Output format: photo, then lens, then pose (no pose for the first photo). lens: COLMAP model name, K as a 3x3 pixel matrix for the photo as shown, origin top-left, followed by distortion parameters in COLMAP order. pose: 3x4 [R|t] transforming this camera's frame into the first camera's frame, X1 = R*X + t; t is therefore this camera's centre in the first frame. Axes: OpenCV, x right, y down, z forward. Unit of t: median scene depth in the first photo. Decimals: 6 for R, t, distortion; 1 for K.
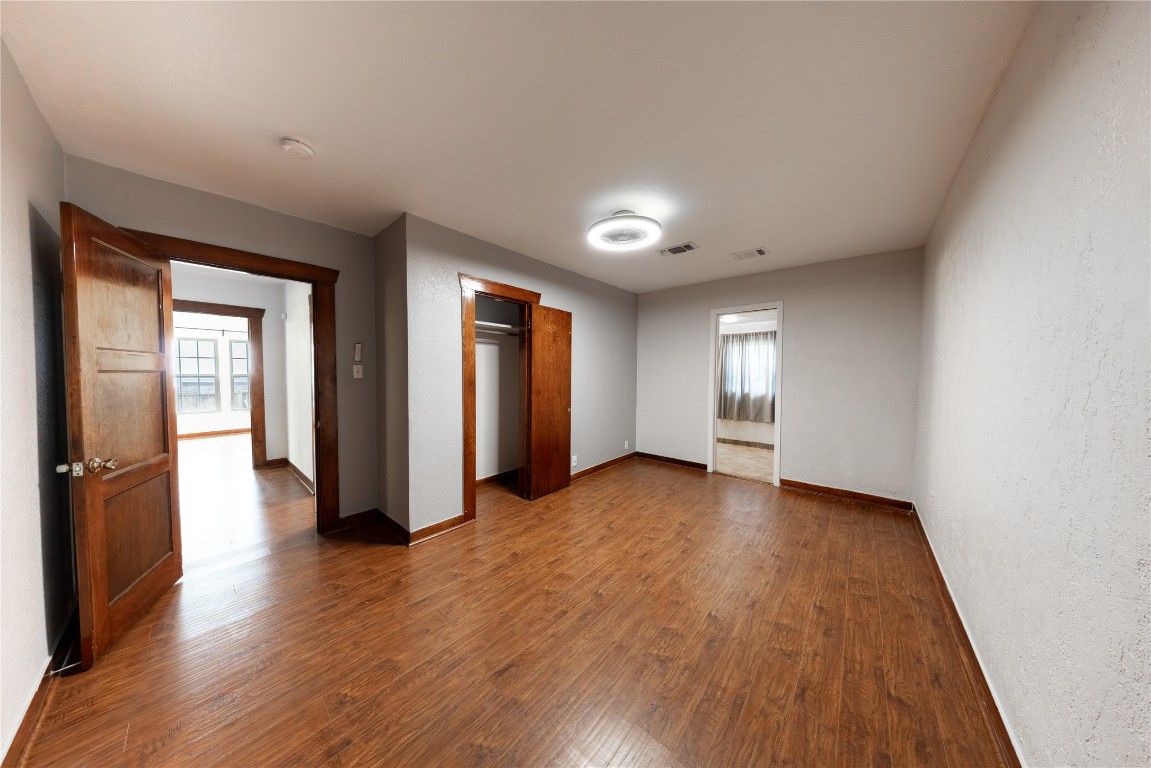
lens RADIAL K [[331.1, 0, 575.3], [0, 331.1, 382.4], [0, 0, 1]] dist [0.001199, -0.000110]
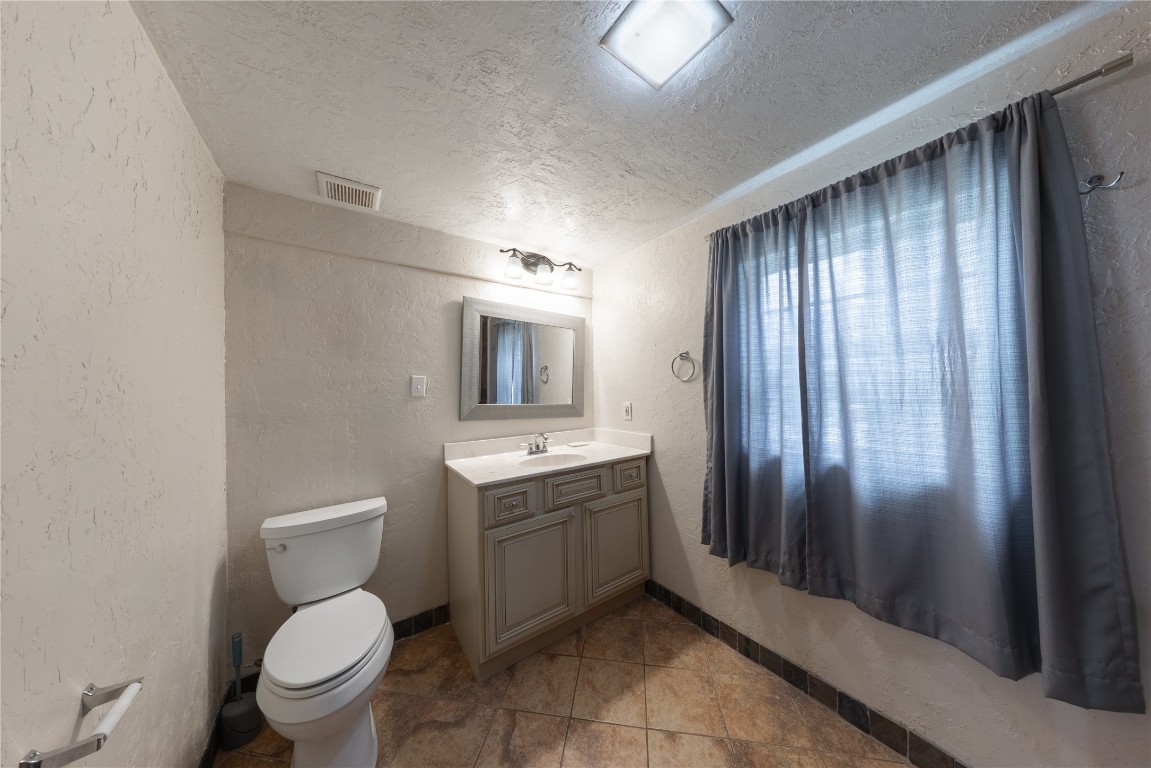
lens RADIAL K [[331.1, 0, 580.5], [0, 331.1, 385.1], [0, 0, 1]] dist [0.001199, -0.000110]
pose [[0.974017, -0.027748, -0.224769, 0.542600], [0.015765, 0.998366, -0.054931, -0.012981], [0.225926, 0.049961, 0.972863, 1.002427]]
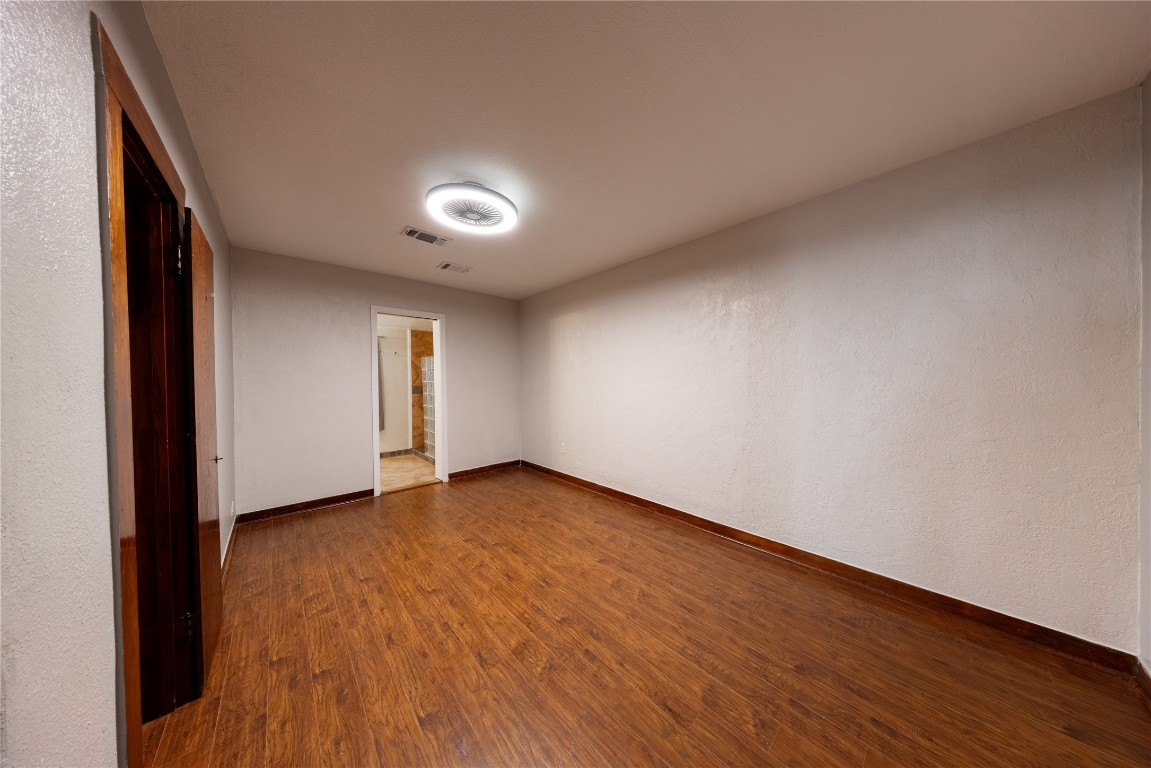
lens RADIAL K [[331.1, 0, 582.0], [0, 331.1, 383.8], [0, 0, 1]] dist [0.001199, -0.000110]
pose [[0.128634, -0.030895, 0.991211, -0.509492], [0.045433, 0.998649, 0.025231, -0.020561], [-0.990651, 0.041788, 0.129864, 0.504123]]
